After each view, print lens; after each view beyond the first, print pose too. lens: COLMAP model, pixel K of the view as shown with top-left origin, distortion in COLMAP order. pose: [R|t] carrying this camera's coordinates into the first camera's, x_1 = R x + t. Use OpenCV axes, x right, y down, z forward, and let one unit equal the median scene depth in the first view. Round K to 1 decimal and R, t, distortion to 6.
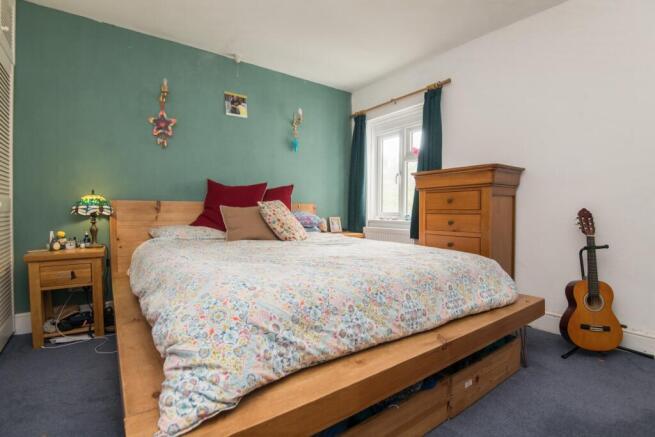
lens RADIAL K [[311.3, 0, 321.1], [0, 311.3, 218.4], [0, 0, 1]] dist [-0.017913, -0.001908]
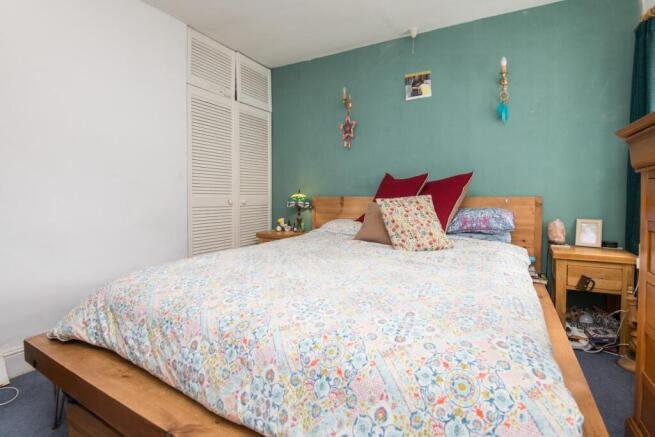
lens RADIAL K [[311.3, 0, 322.8], [0, 311.3, 213.3], [0, 0, 1]] dist [-0.017913, -0.001908]
pose [[0.421465, 0.047762, -0.905586, 0.484064], [-0.019579, 0.998859, 0.043569, -0.044019], [0.906634, -0.000632, 0.421919, 0.444645]]
